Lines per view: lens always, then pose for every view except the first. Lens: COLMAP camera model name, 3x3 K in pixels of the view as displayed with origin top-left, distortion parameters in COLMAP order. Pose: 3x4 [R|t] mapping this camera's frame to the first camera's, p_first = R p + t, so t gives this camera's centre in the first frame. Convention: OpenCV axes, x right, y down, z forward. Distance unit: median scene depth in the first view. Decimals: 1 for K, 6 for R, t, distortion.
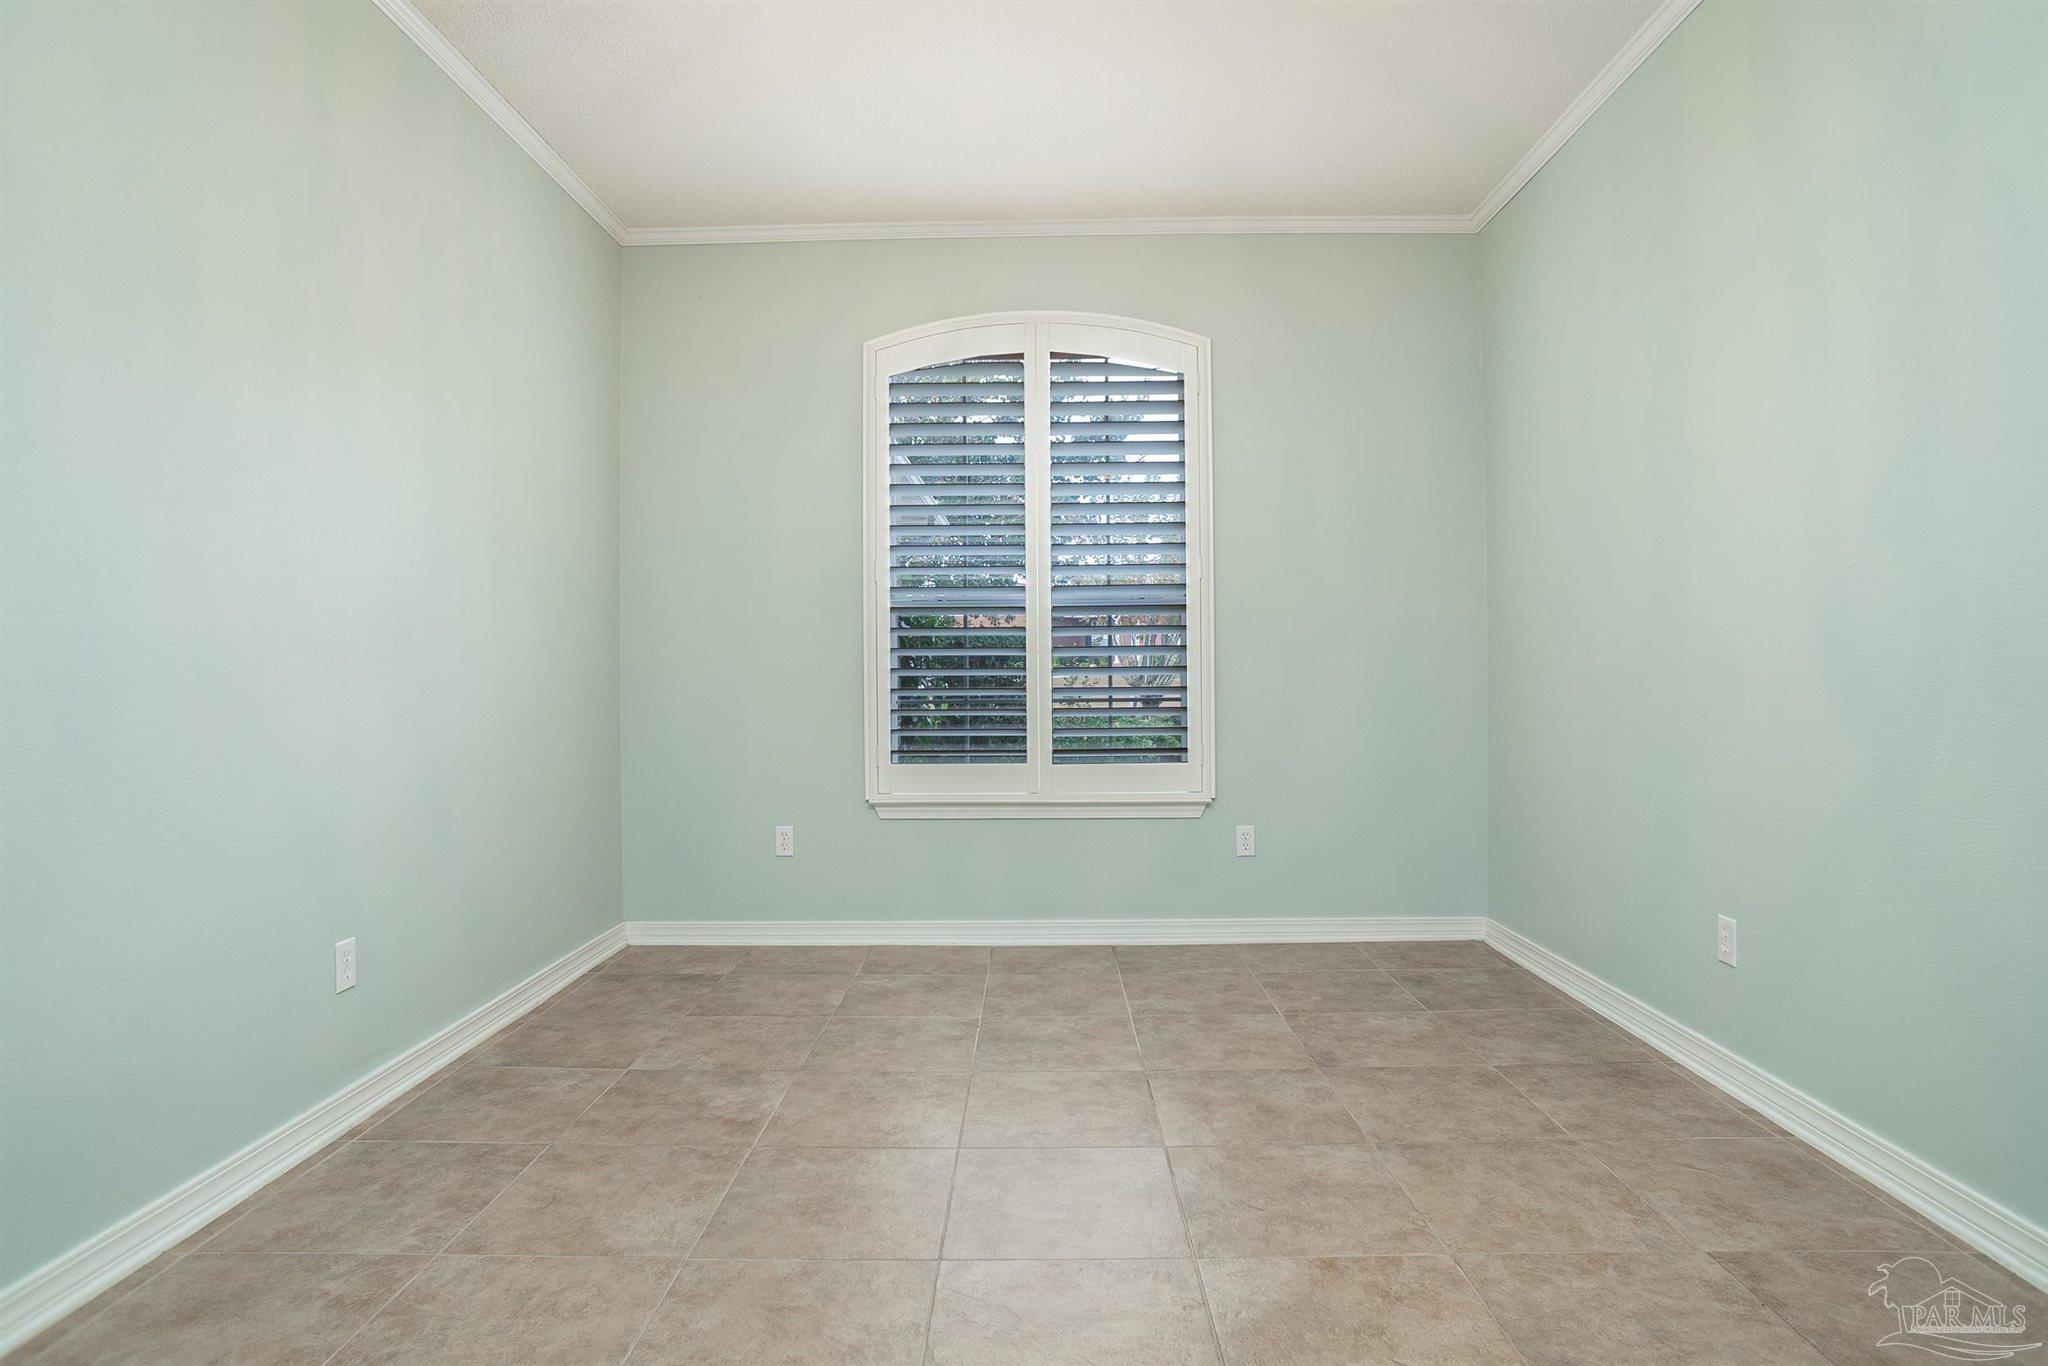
lens RADIAL K [[1079.5, 0, 1034.5], [0, 1079.5, 669.9], [0, 0, 1]] dist [-0.077456, 0.050535]
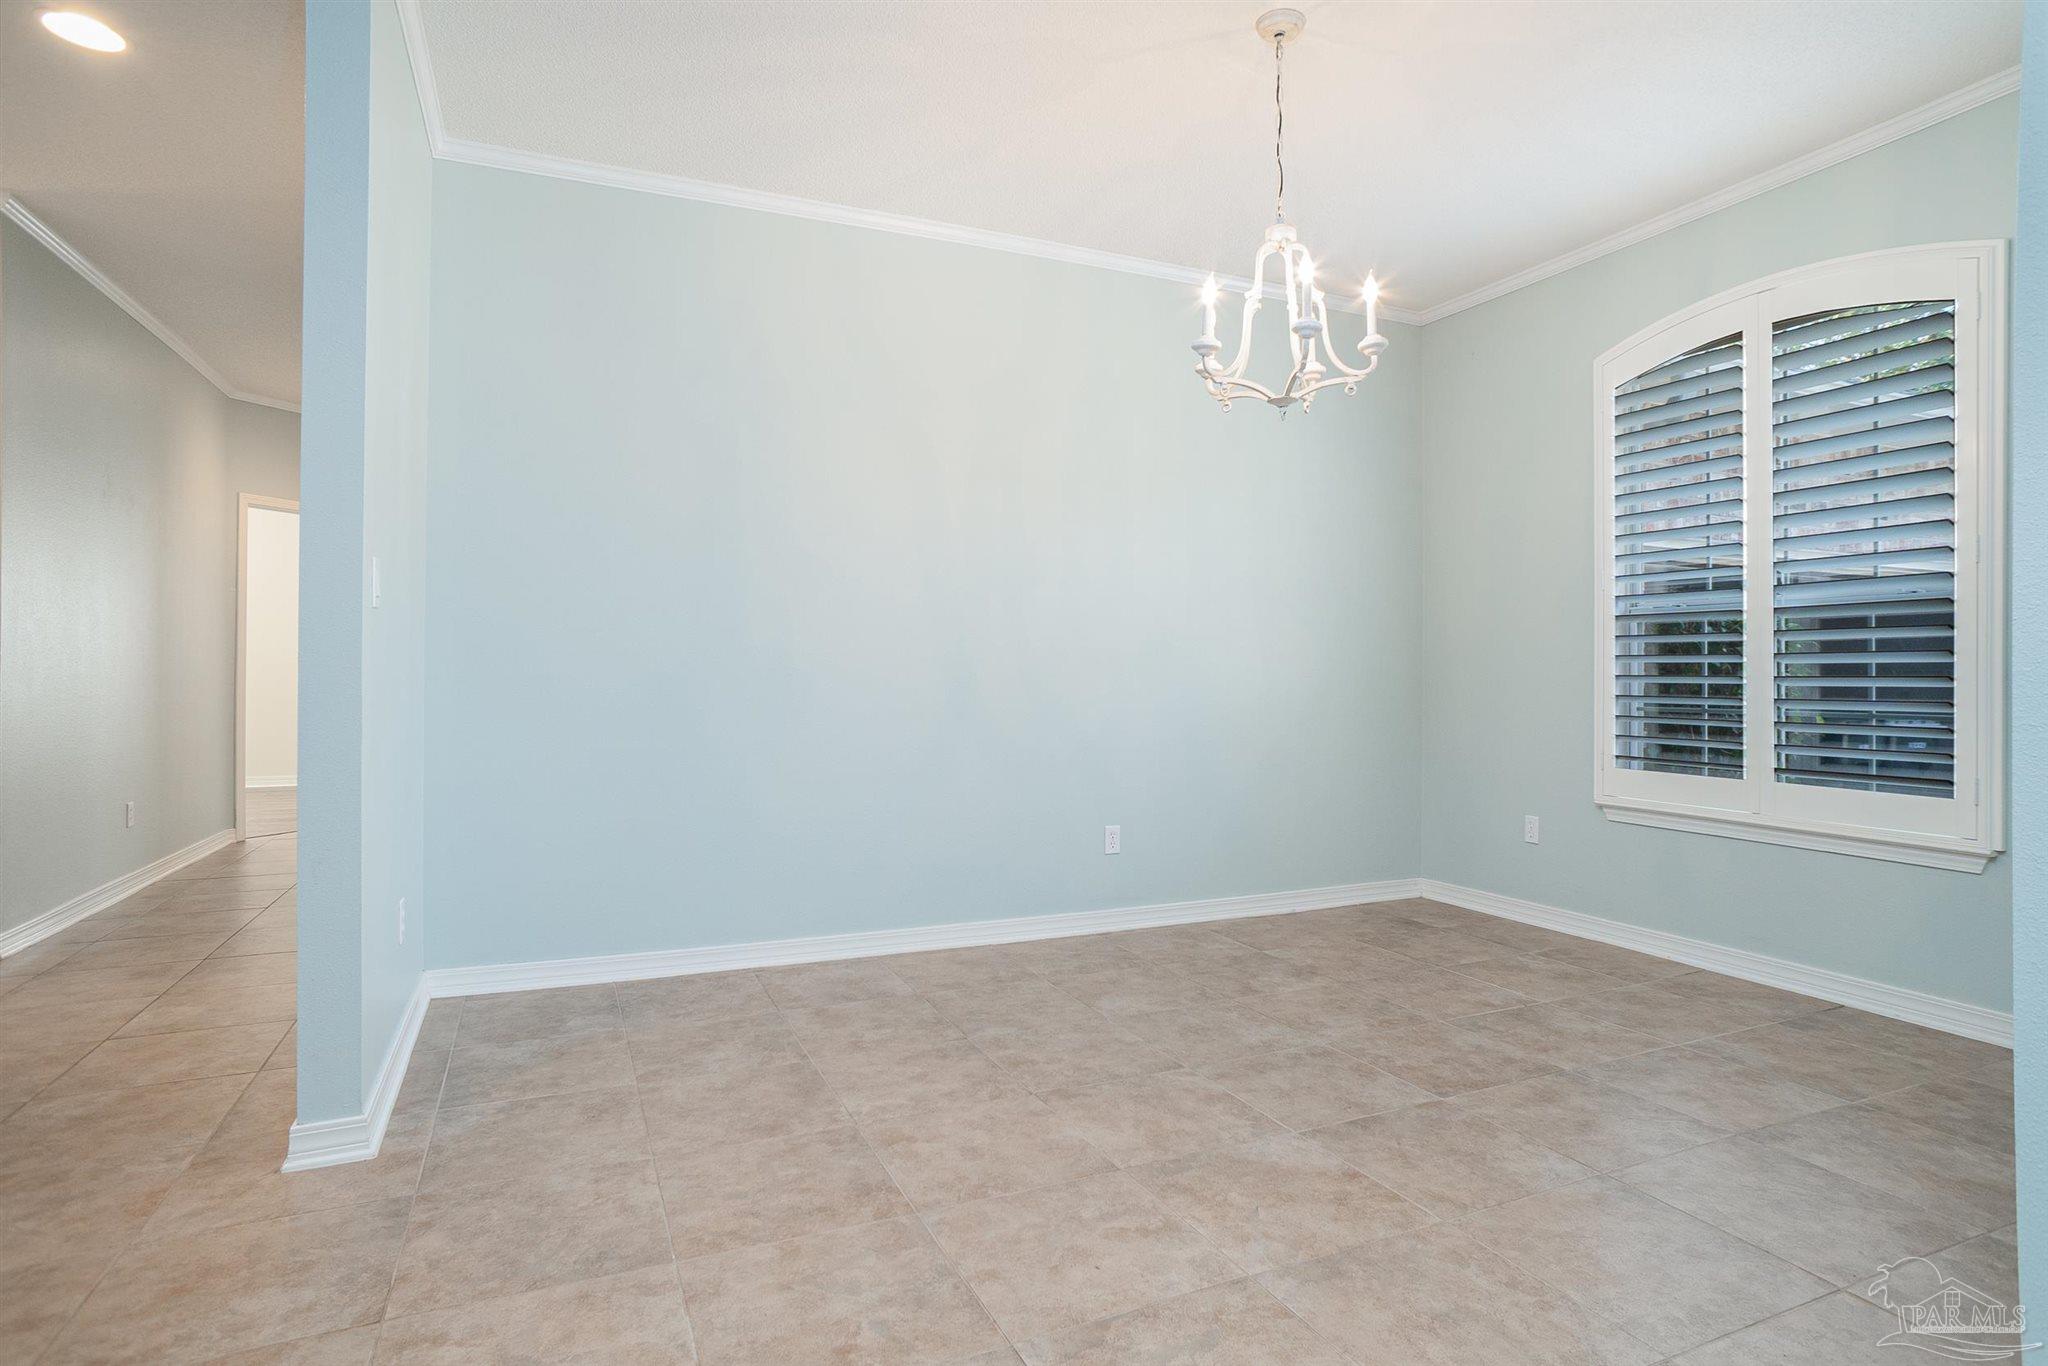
lens RADIAL K [[1079.5, 0, 1034.5], [0, 1079.5, 669.9], [0, 0, 1]] dist [-0.077456, 0.050535]
pose [[0.422286, 0.005557, -0.906445, 0.555701], [-0.012401, 0.999923, 0.000353, 0.000431], [0.906378, 0.011092, 0.422323, 0.077674]]
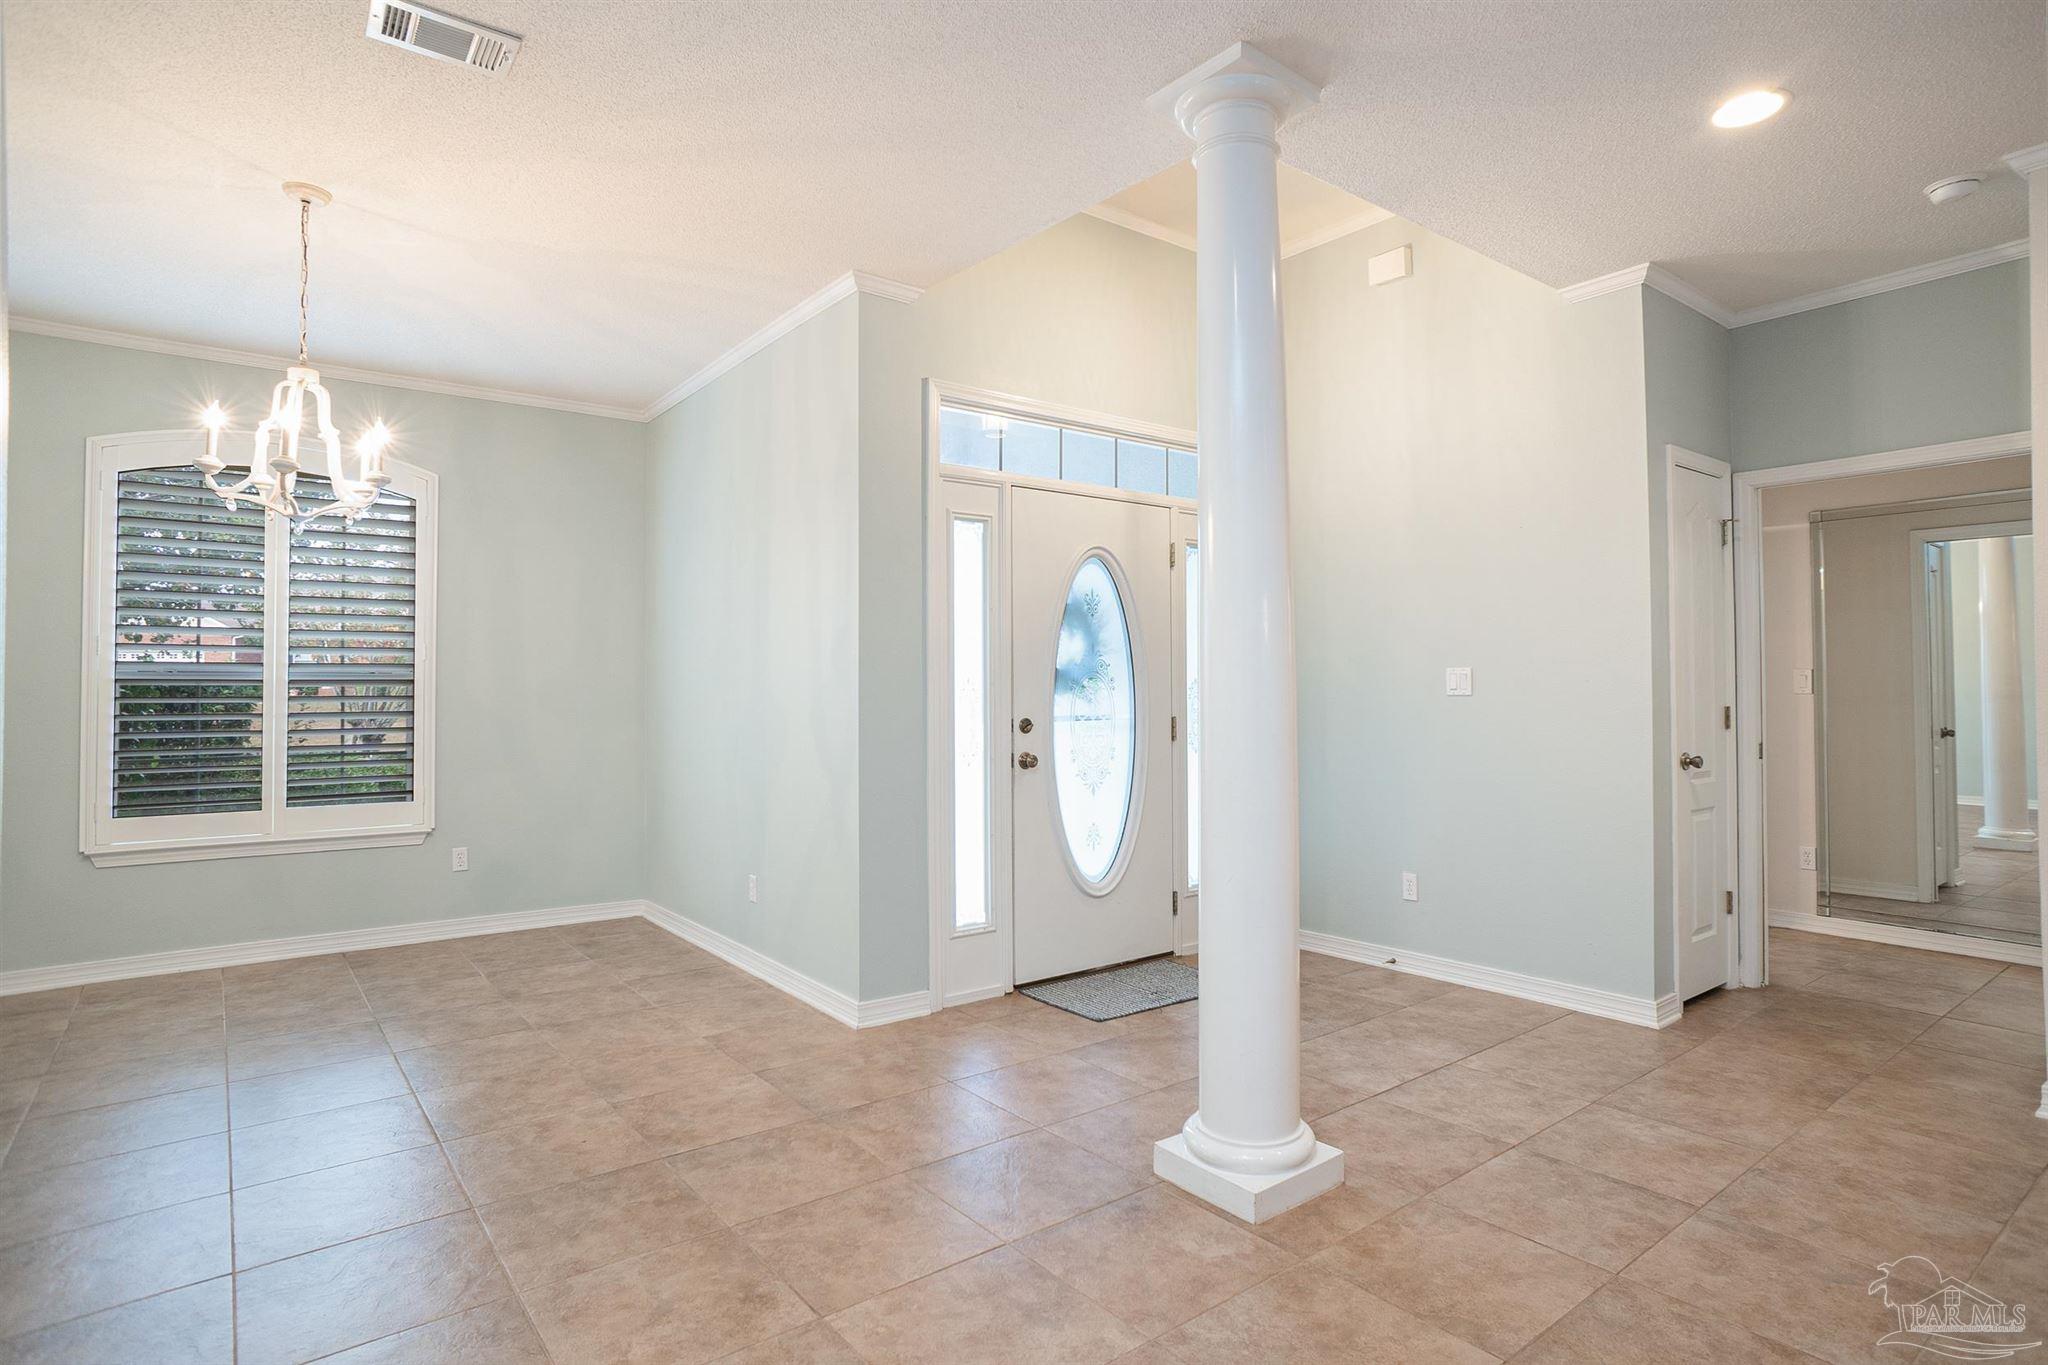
lens RADIAL K [[1066.2, 0, 1020.5], [0, 1066.2, 663.0], [0, 0, 1]] dist [-0.072825, 0.053170]
pose [[0.787169, 0.022466, 0.616328, -0.061402], [-0.002479, 0.999444, -0.033265, -0.041858], [-0.616732, 0.024657, 0.786787, -0.450548]]
